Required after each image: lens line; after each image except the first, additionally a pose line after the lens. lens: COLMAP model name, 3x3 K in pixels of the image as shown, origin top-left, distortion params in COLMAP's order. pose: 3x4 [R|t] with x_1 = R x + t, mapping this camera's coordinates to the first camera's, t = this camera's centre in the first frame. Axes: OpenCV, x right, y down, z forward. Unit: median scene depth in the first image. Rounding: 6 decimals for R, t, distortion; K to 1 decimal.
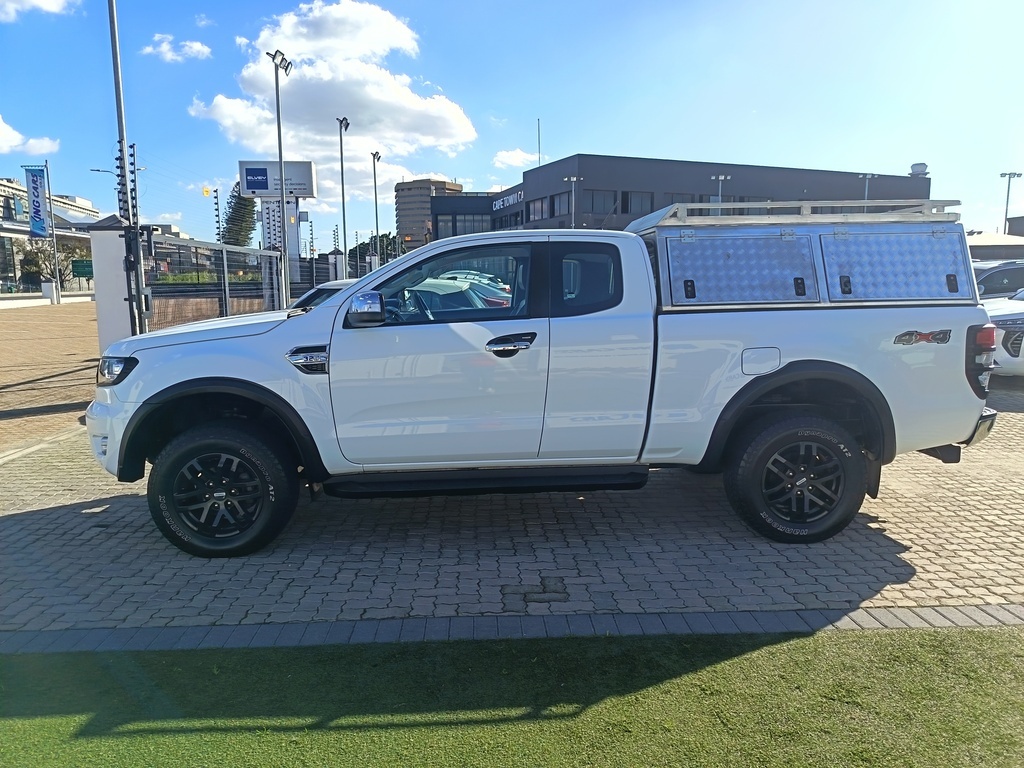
lens RADIAL K [[711.3, 0, 513.7], [0, 711.3, 376.8], [0, 0, 1]] dist [0.050693, -0.052985]
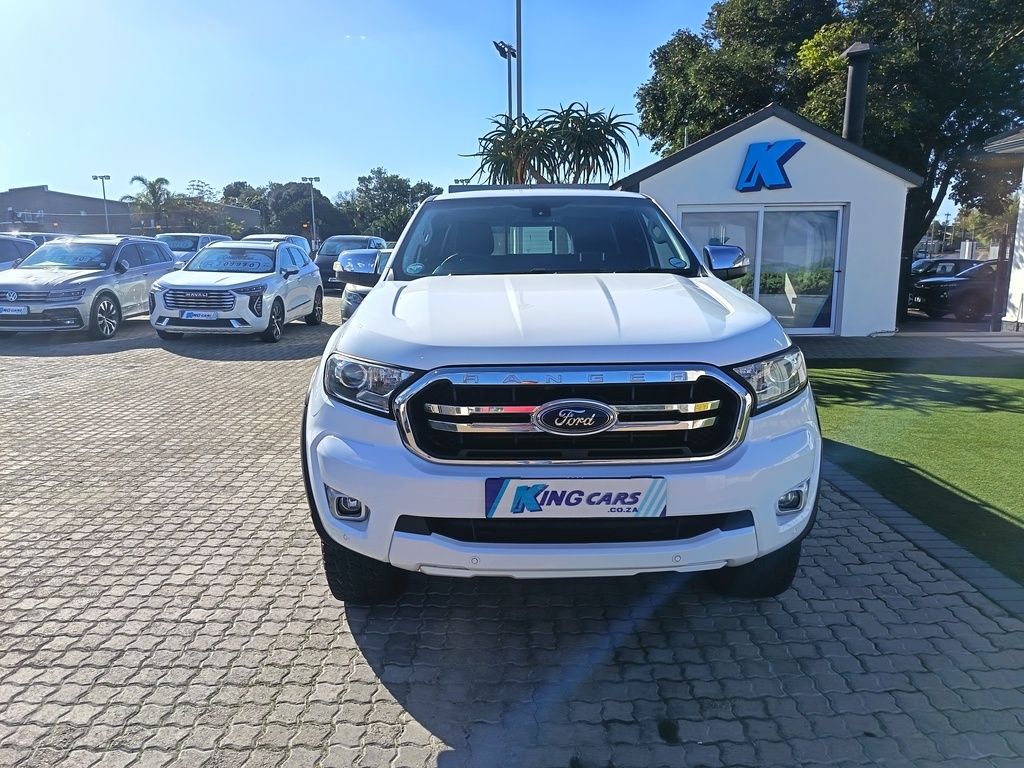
lens RADIAL K [[712.1, 0, 511.4], [0, 712.1, 373.7], [0, 0, 1]] dist [0.057824, -0.056215]
pose [[0.032642, -0.156755, 0.987098, -1.145822], [0.140629, 0.978519, 0.150742, -0.128488], [-0.989524, 0.133894, 0.053985, 1.181917]]
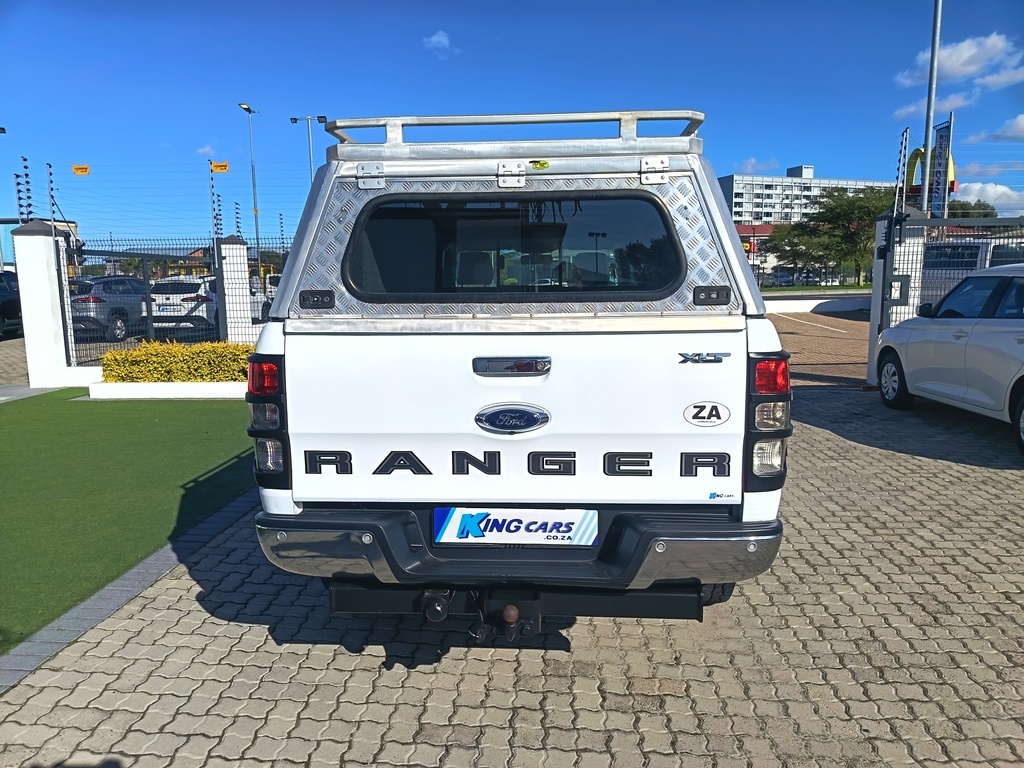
lens RADIAL K [[711.3, 0, 513.7], [0, 711.3, 376.8], [0, 0, 1]] dist [0.050693, -0.052985]
pose [[-0.106113, 0.143523, -0.983942, 1.216809], [-0.119296, 0.980544, 0.155893, -0.170208], [0.987172, 0.133923, -0.086927, 1.276724]]
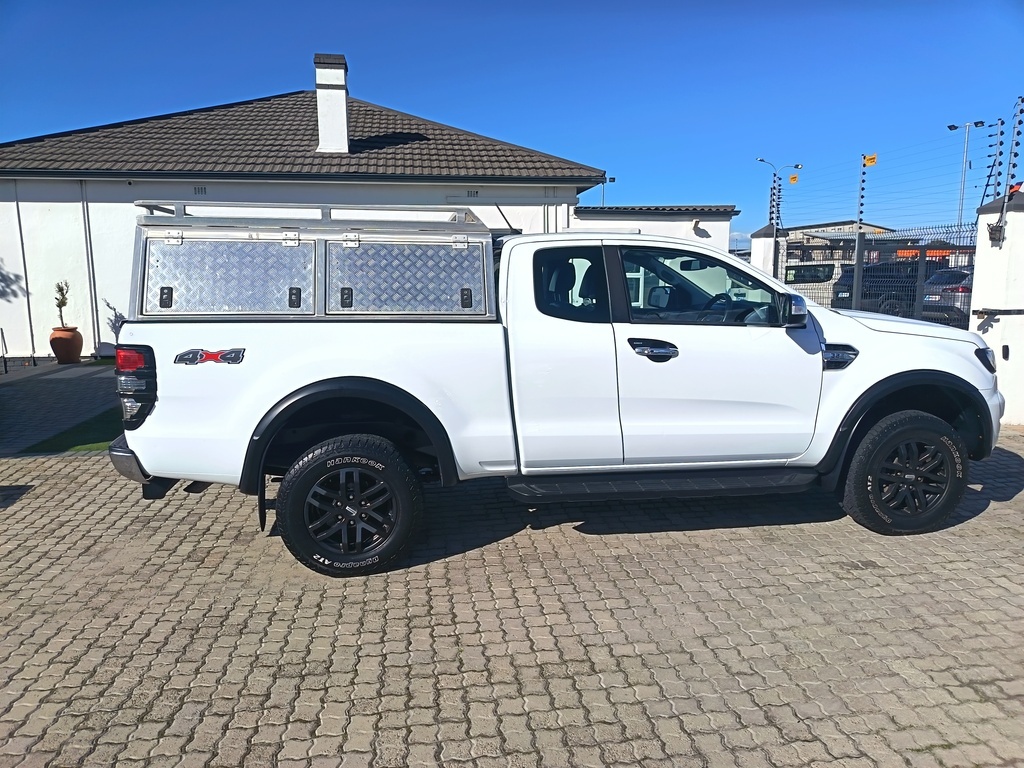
lens RADIAL K [[711.3, 0, 513.7], [0, 711.3, 376.8], [0, 0, 1]] dist [0.050693, -0.052985]
pose [[-0.995072, 0.027859, -0.095157, 0.257344], [0.000590, 0.961362, 0.275286, -0.334673], [0.099149, 0.273873, -0.956641, 2.337832]]
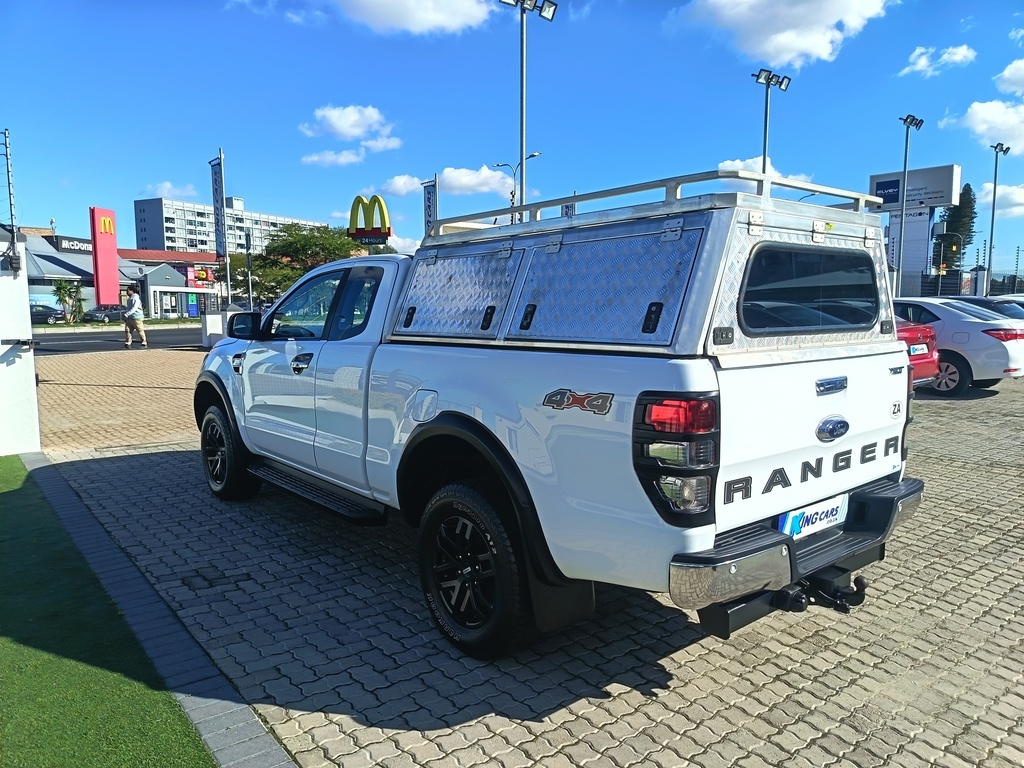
lens RADIAL K [[711.3, 0, 513.7], [0, 711.3, 376.8], [0, 0, 1]] dist [0.050693, -0.052985]
pose [[0.601201, 0.087114, -0.794335, 1.038741], [-0.108380, 0.993744, 0.026954, -0.087588], [0.791714, 0.069886, 0.606881, 0.574462]]
